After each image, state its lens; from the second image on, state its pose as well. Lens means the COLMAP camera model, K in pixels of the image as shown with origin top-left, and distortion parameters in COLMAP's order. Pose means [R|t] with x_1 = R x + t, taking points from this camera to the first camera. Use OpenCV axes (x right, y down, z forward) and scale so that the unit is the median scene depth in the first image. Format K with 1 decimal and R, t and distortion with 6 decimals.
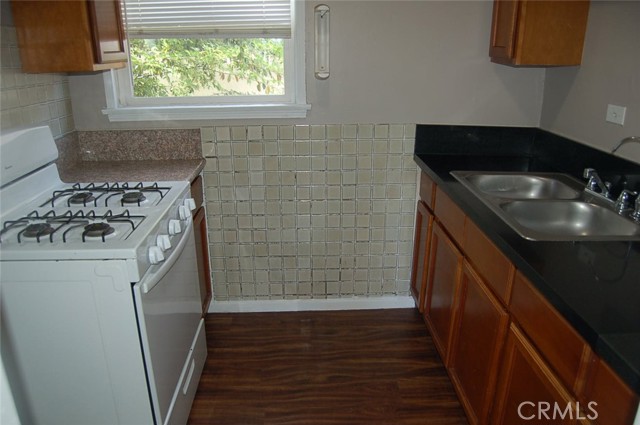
lens RADIAL K [[492.9, 0, 319.2], [0, 492.9, 212.5], [0, 0, 1]] dist [-0.107065, 0.035879]
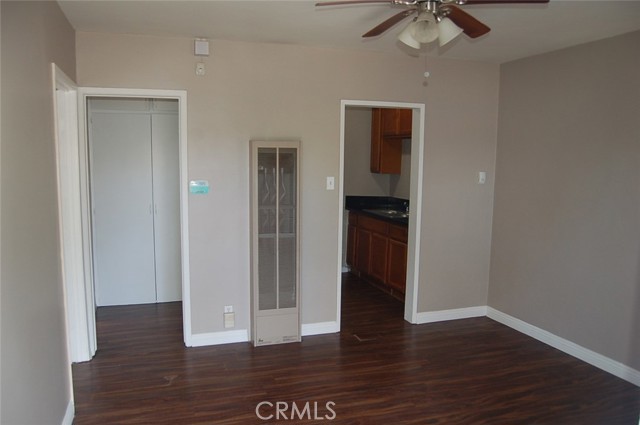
lens RADIAL K [[492.9, 0, 321.9], [0, 492.9, 216.7], [0, 0, 1]] dist [-0.107065, 0.035879]
pose [[0.956943, -0.009503, 0.290120, -0.756302], [0.072147, 0.975887, -0.206009, 0.510610], [-0.281167, 0.218071, 0.934554, -1.550514]]
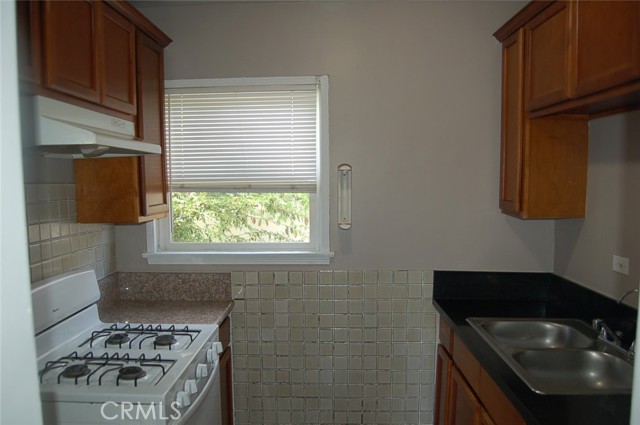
lens RADIAL K [[492.9, 0, 320.1], [0, 492.9, 214.3], [0, 0, 1]] dist [-0.107065, 0.035879]
pose [[0.998249, 0.004210, -0.058996, 0.016740], [-0.018732, 0.968622, -0.247834, -0.034641], [0.056101, 0.248505, 0.967005, -0.069913]]
